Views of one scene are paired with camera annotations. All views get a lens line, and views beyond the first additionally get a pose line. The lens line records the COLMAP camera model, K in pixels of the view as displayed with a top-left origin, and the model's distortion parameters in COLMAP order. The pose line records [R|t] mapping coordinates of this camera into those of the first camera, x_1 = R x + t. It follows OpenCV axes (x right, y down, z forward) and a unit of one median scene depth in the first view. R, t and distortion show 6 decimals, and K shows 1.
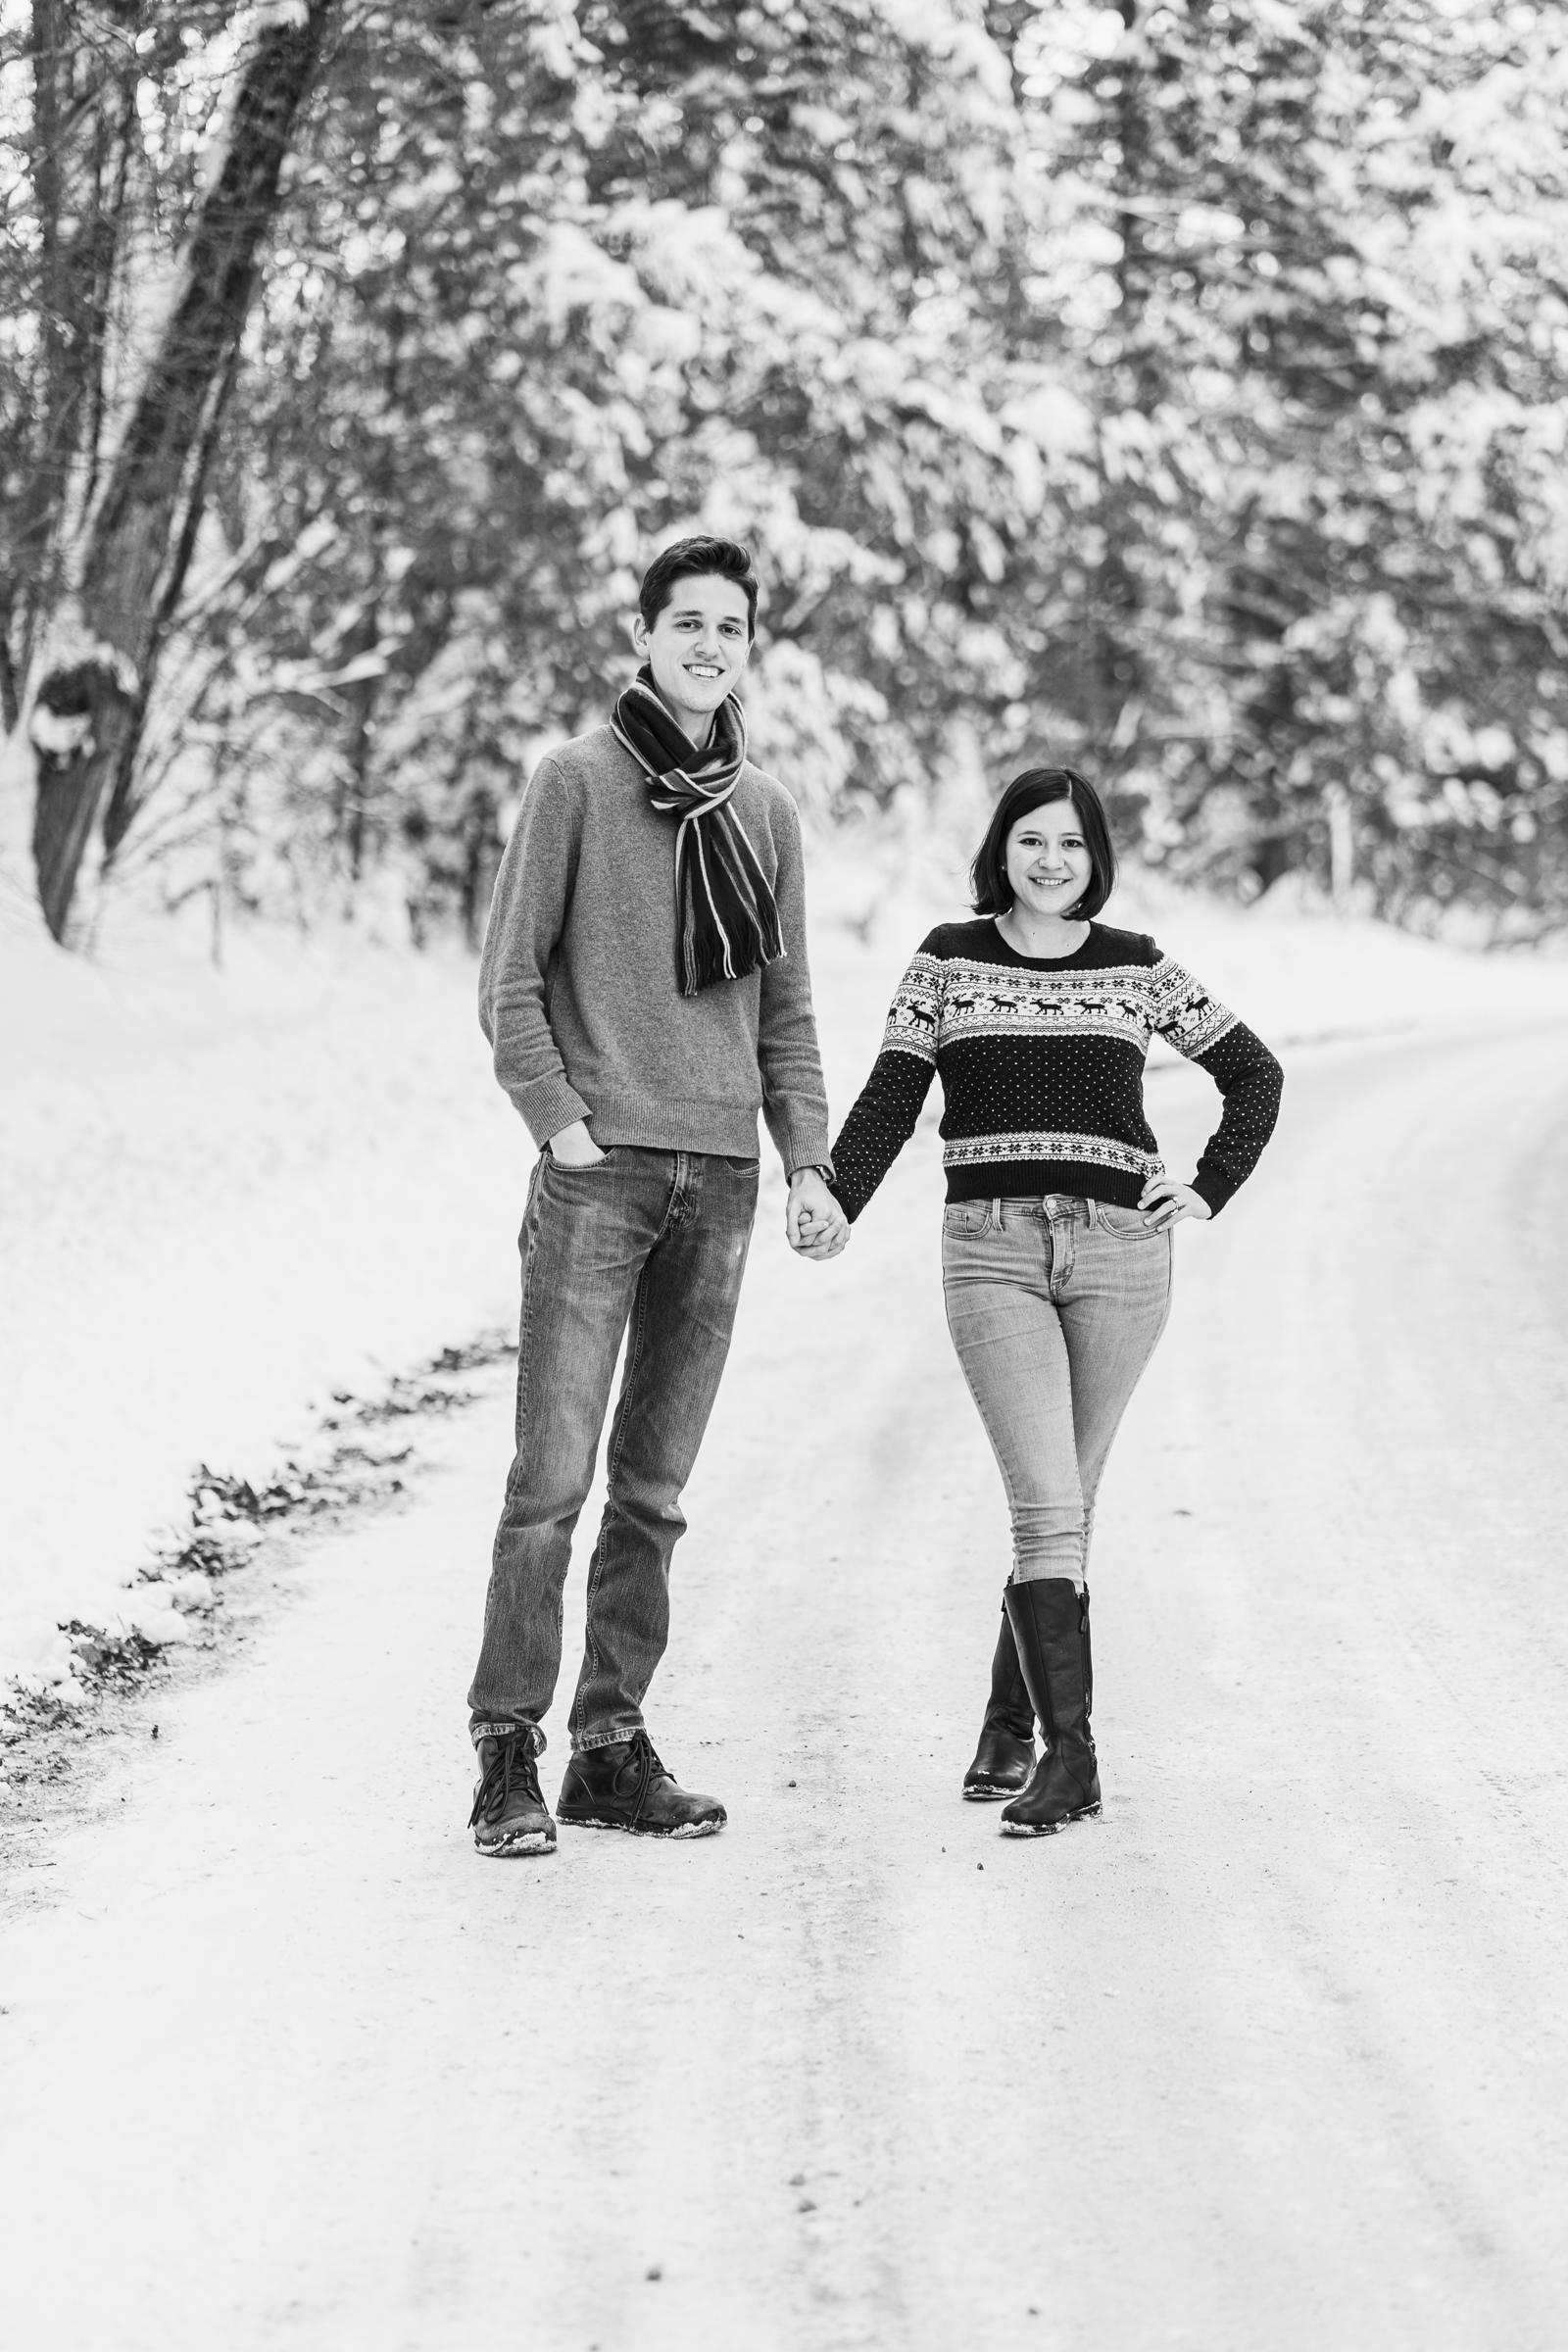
lens RADIAL K [[5533.6, 0, 782.1], [0, 5533.6, 1168.8], [0, 0, 1]] dist [0.085782, 0.000000]
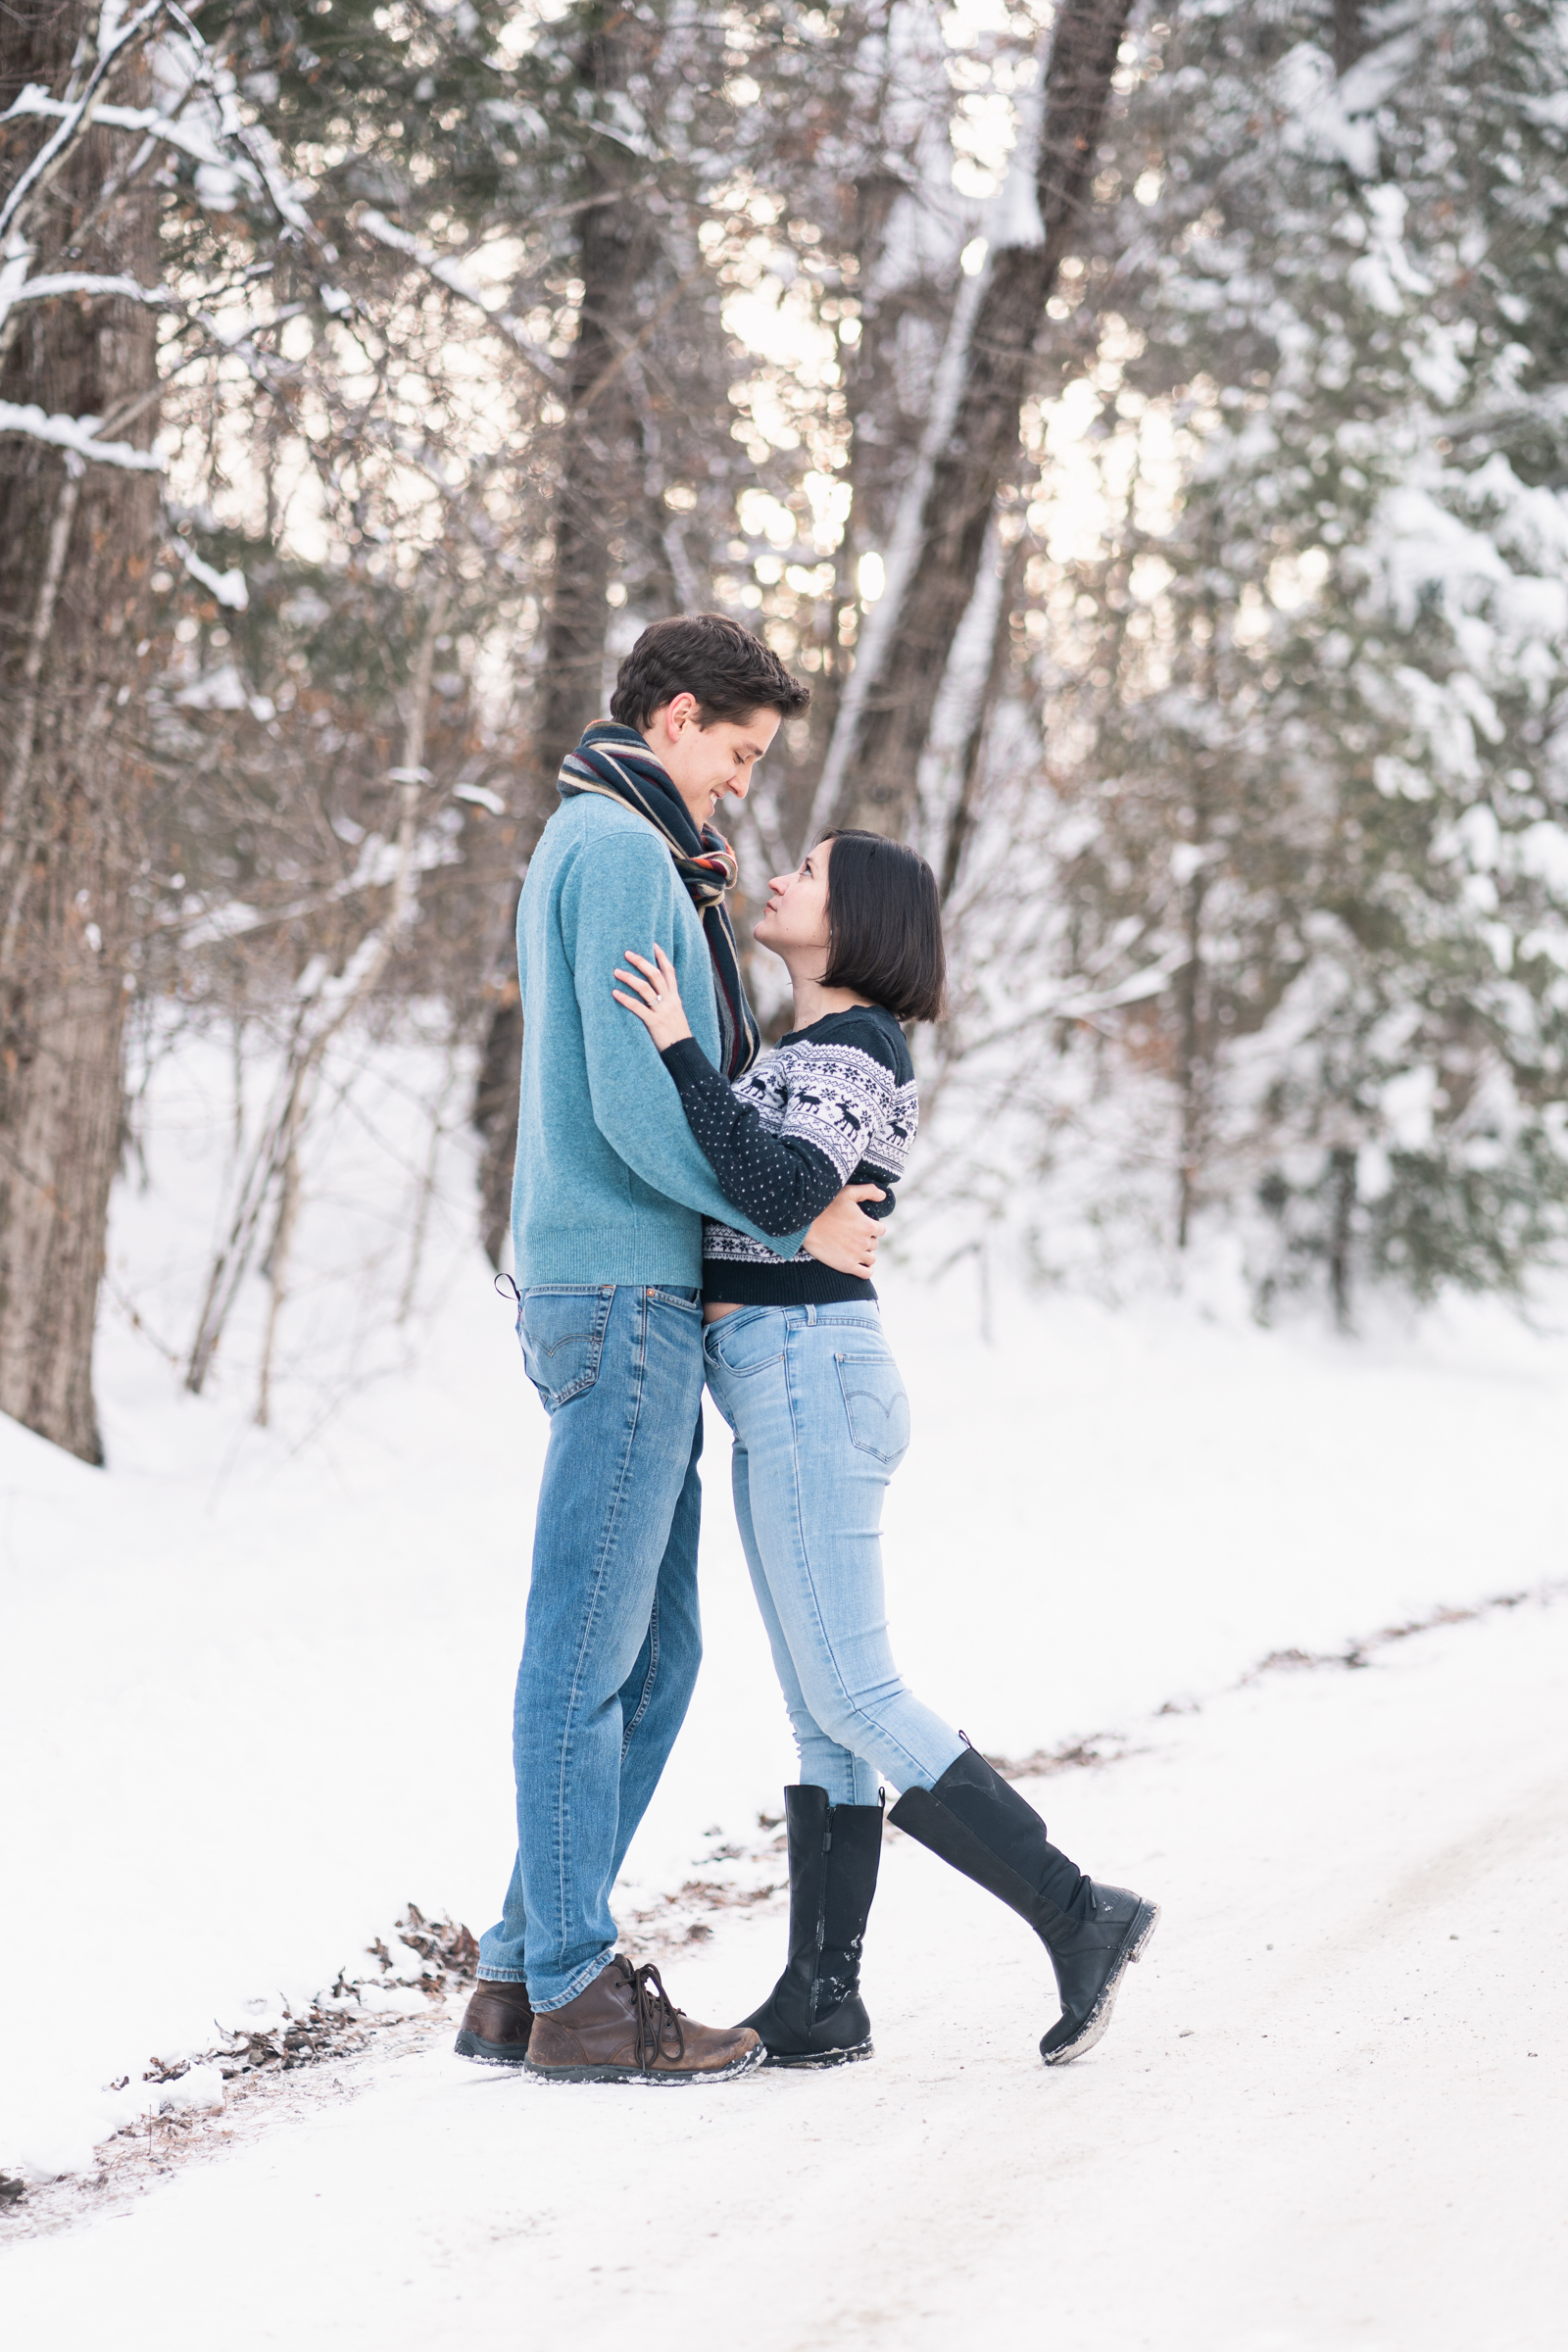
lens RADIAL K [[5533.6, 0, 777.5], [0, 5533.6, 1181.3], [0, 0, 1]] dist [0.085782, 0.000000]
pose [[0.977968, -0.045378, -0.203762, 0.036106], [0.028030, 0.995794, -0.087233, 0.010675], [0.206863, 0.079599, 0.975126, 0.140472]]
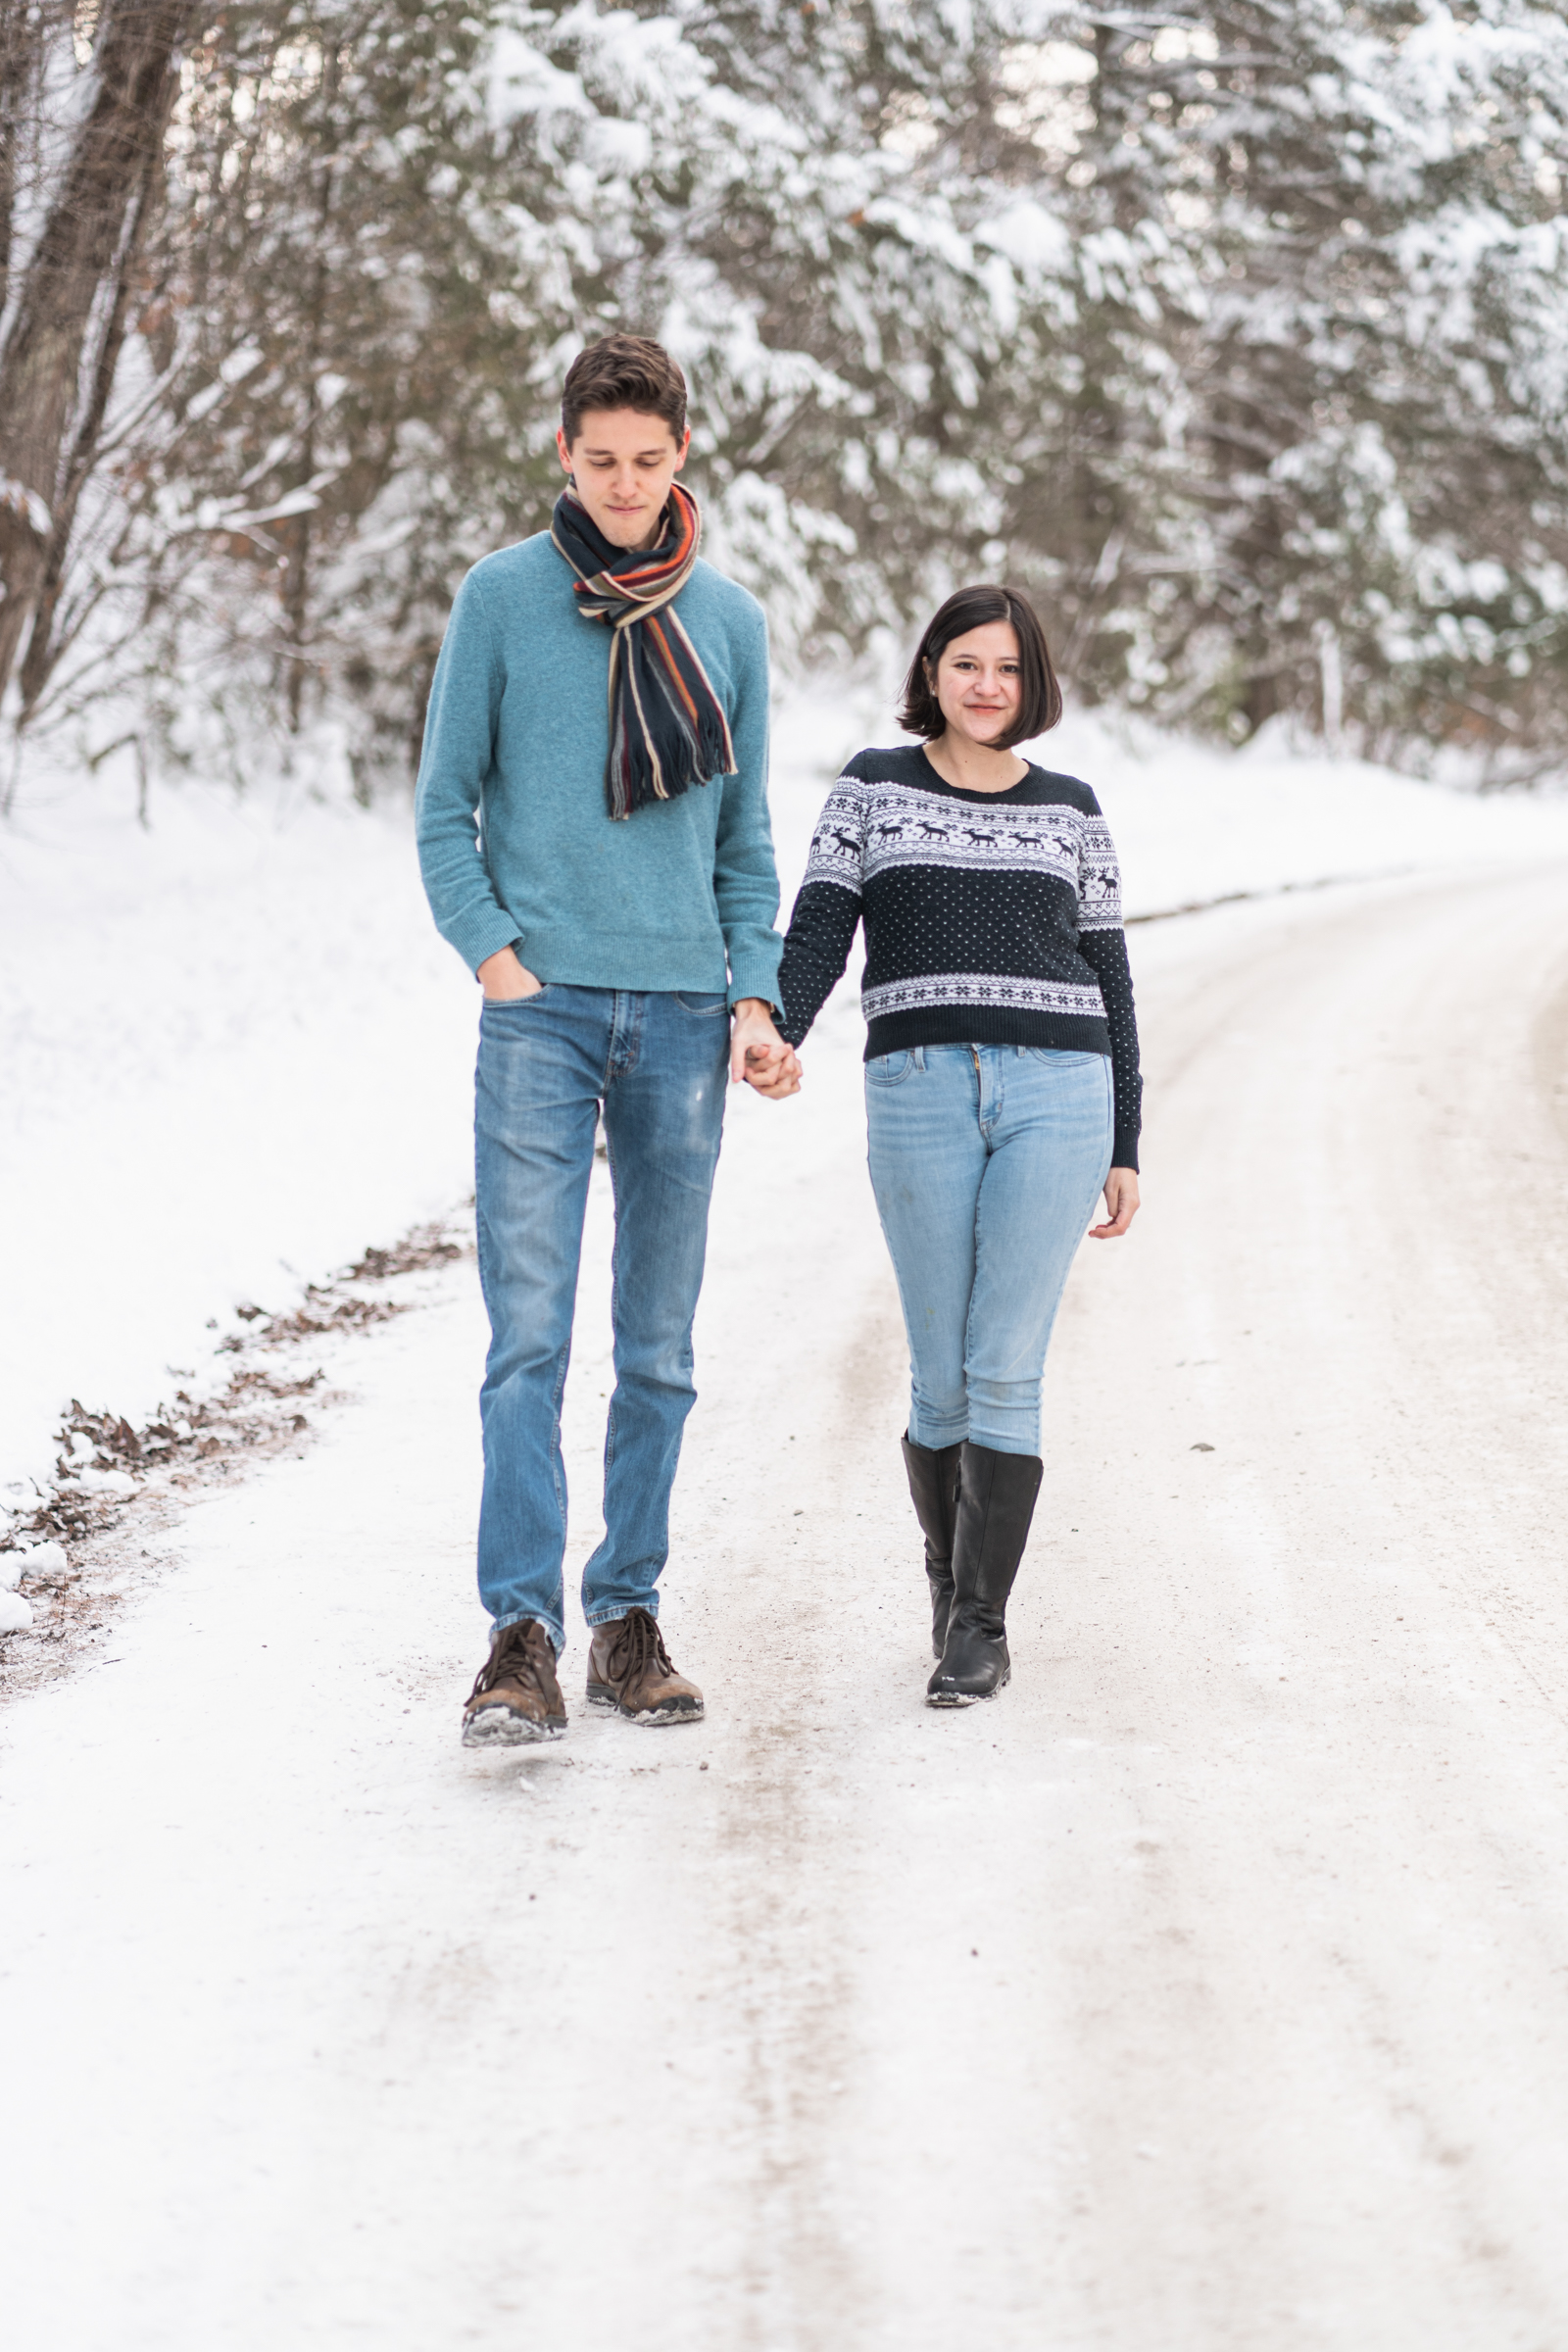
lens RADIAL K [[5533.6, 0, 783.9], [0, 5533.6, 1178.1], [0, 0, 1]] dist [0.085782, 0.000000]
pose [[0.999891, -0.014417, 0.003121, 0.001998], [0.014322, 0.999486, 0.028680, -0.002163], [-0.003532, -0.028632, 0.999584, 0.055452]]
